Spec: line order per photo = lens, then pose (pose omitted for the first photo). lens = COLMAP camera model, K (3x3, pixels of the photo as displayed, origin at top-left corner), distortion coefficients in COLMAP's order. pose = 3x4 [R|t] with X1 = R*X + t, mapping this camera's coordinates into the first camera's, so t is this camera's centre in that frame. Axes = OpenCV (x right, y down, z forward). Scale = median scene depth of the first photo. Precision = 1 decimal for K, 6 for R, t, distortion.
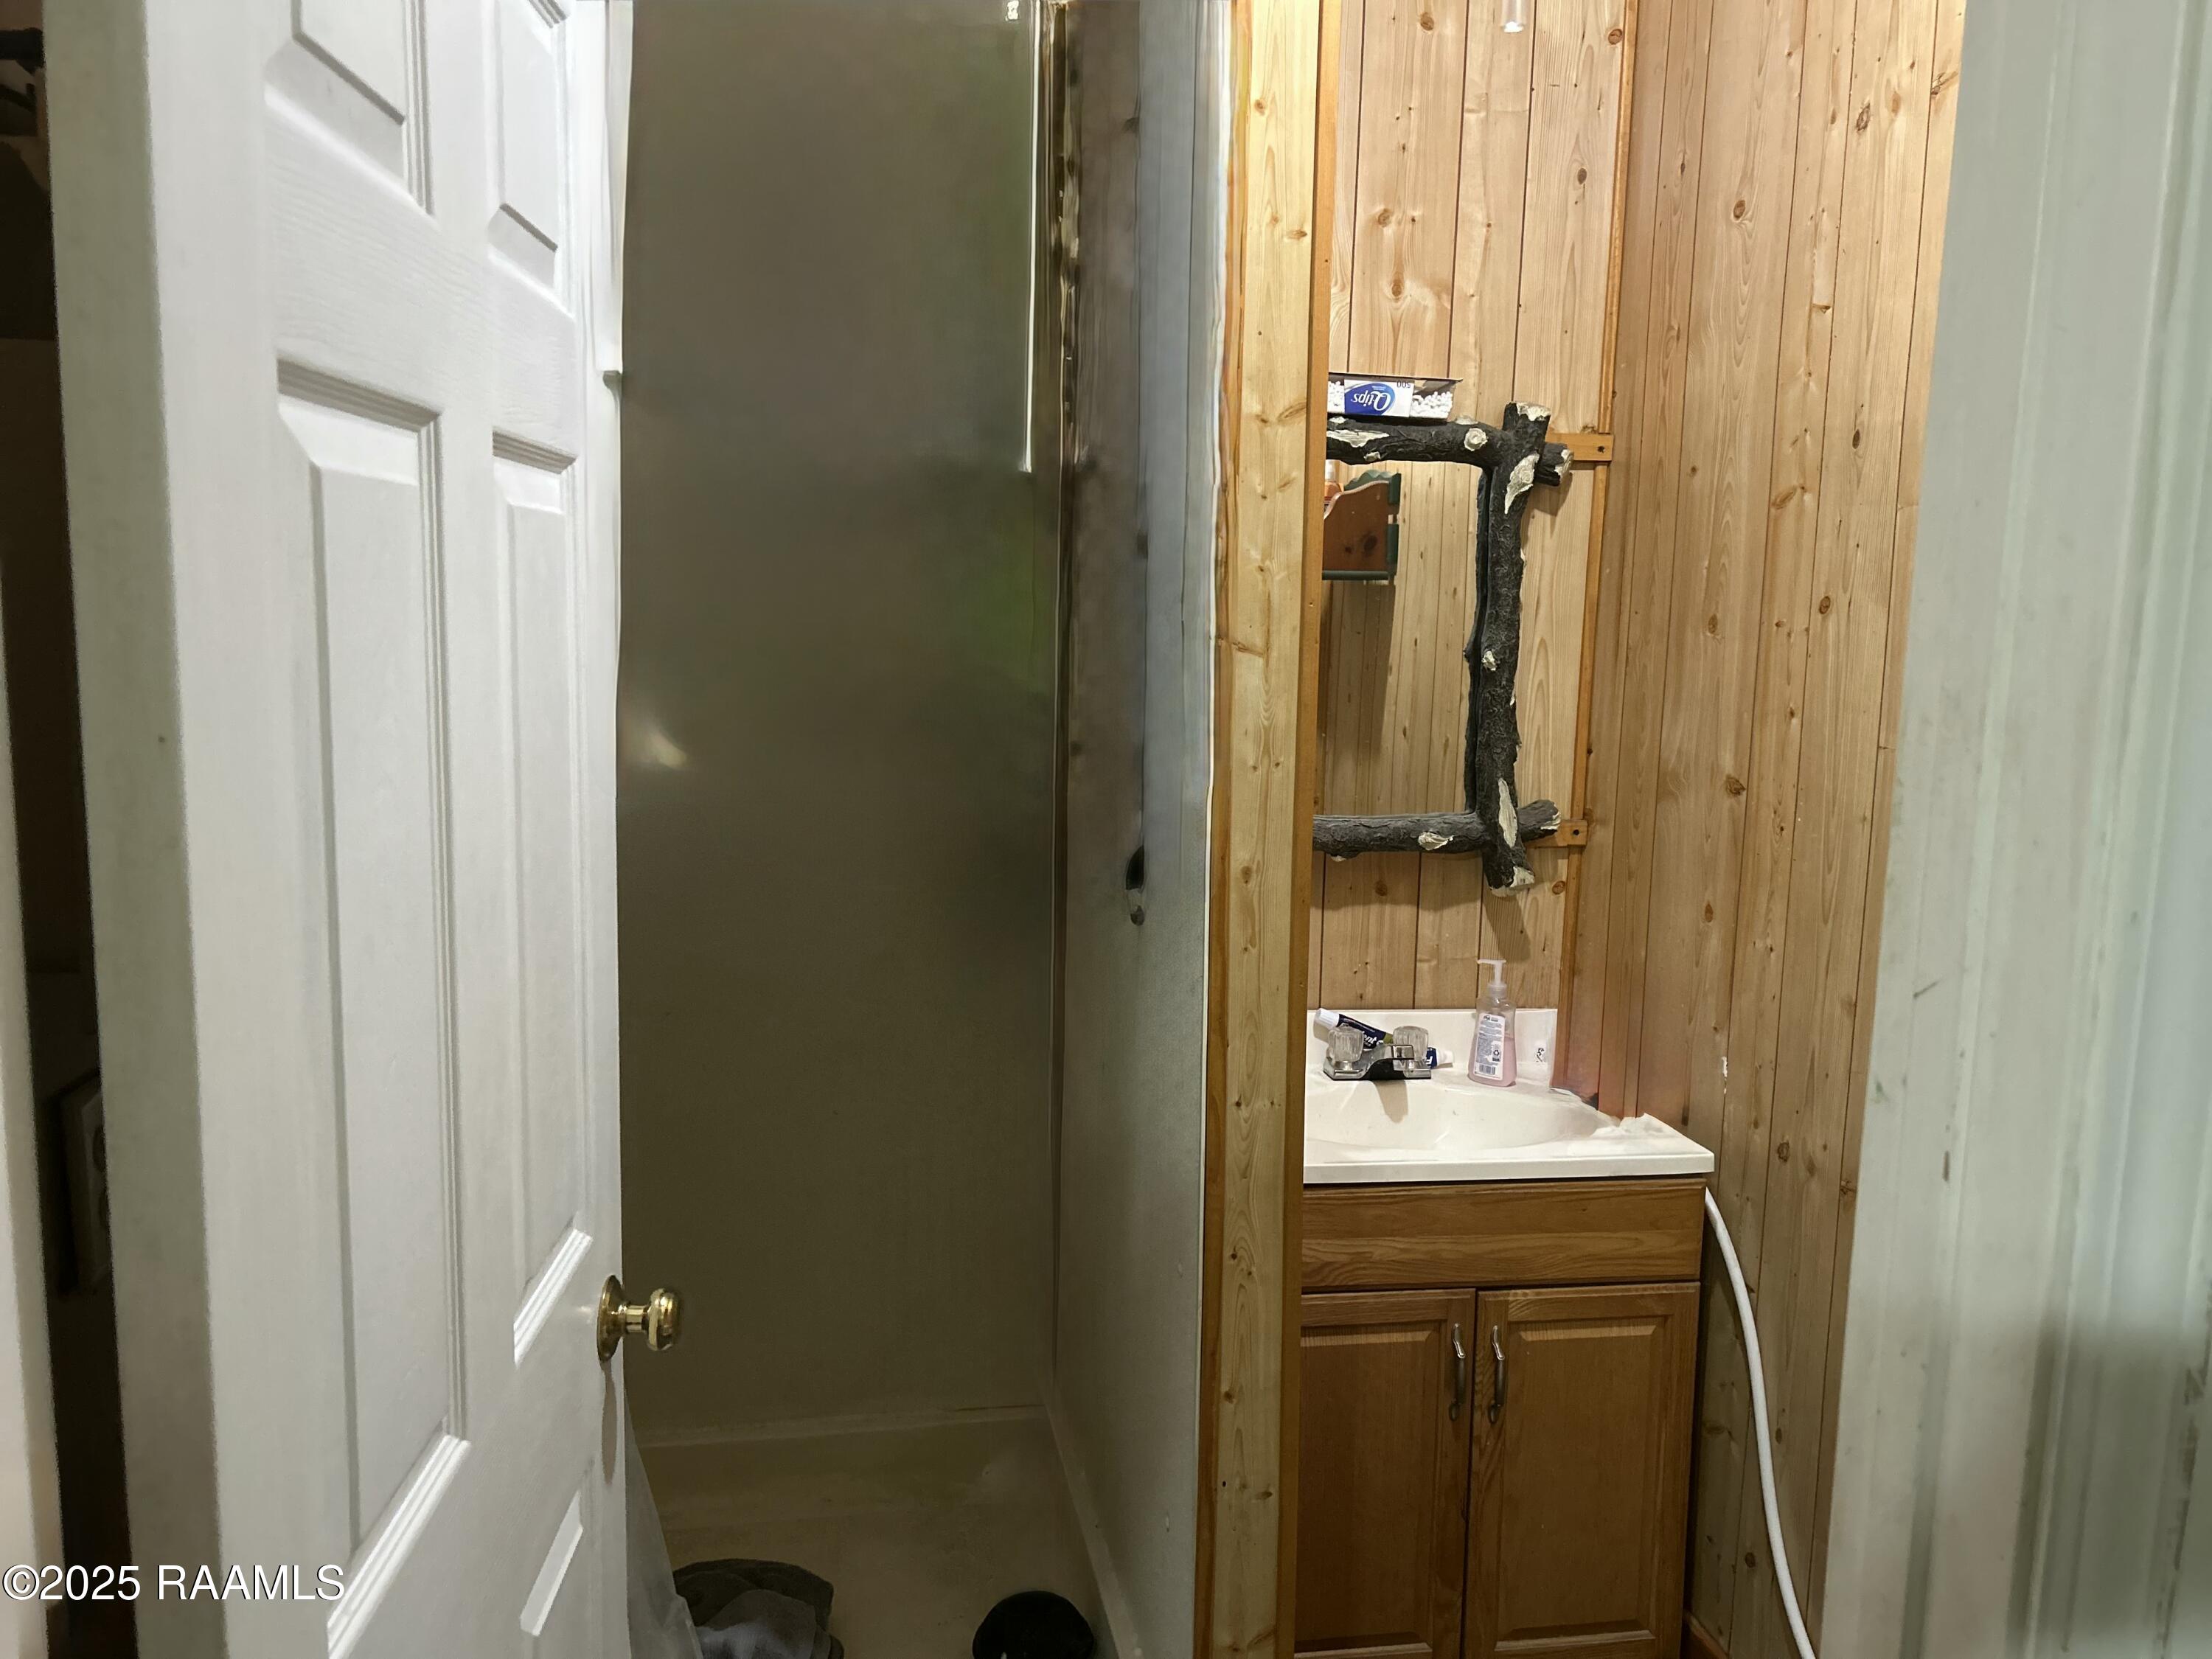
lens RADIAL K [[1815.6, 0, 1058.8], [0, 1815.6, 841.1], [0, 0, 1]] dist [0.050077, -0.073284]
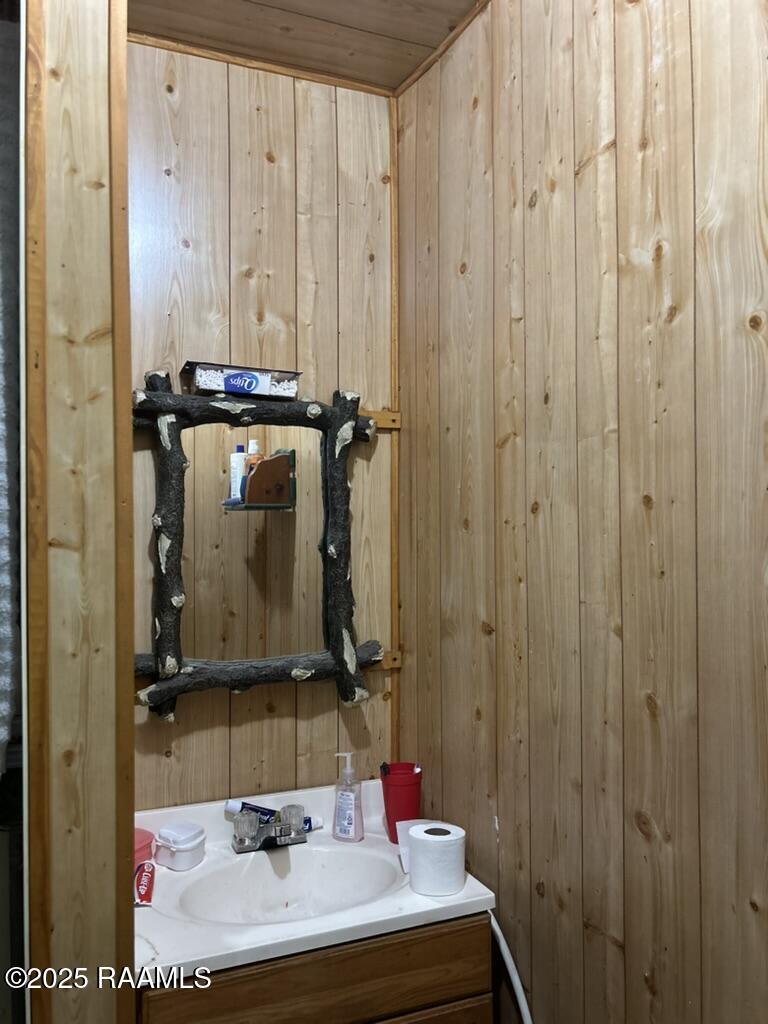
lens RADIAL K [[814.7, 0, 398.6], [0, 814.7, 518.9], [0, 0, 1]] dist [0.068477, -0.099482]
pose [[0.966926, -0.023665, 0.253956, 0.127295], [0.060795, 0.988372, -0.139373, -0.030180], [-0.247705, 0.150202, 0.957121, 0.352726]]
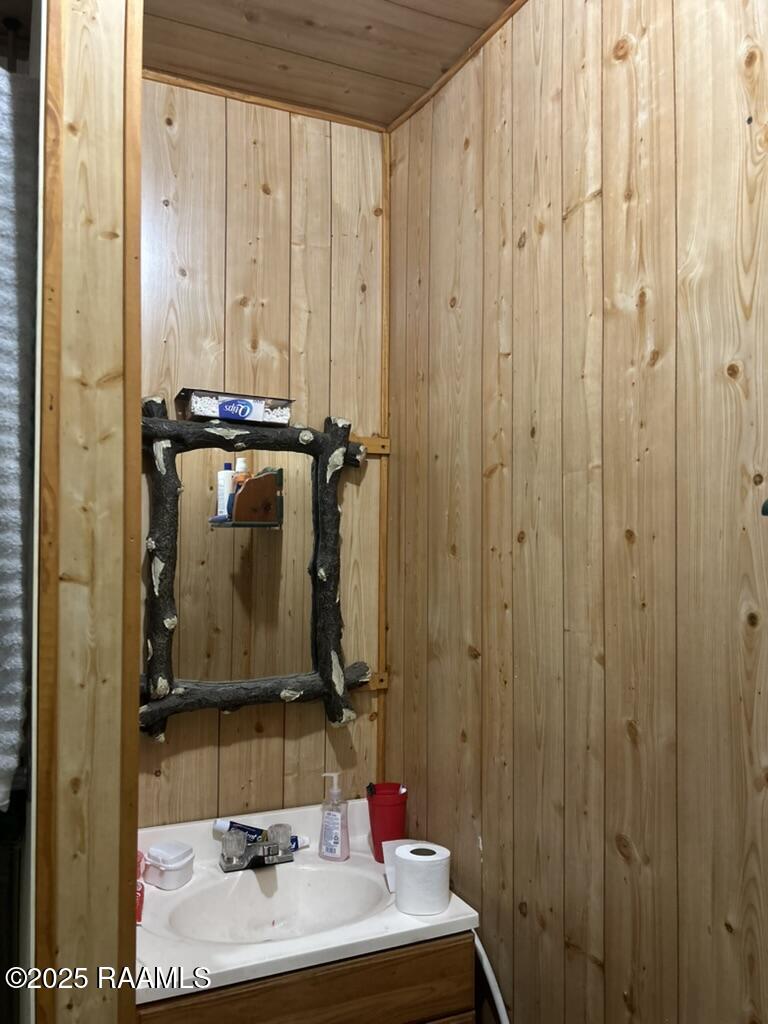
lens RADIAL K [[814.7, 0, 398.6], [0, 814.7, 518.9], [0, 0, 1]] dist [0.068477, -0.099482]
pose [[0.960732, -0.008833, 0.277336, 0.115167], [0.052720, 0.987098, -0.151191, -0.040786], [-0.272423, 0.159875, 0.948802, 0.335313]]
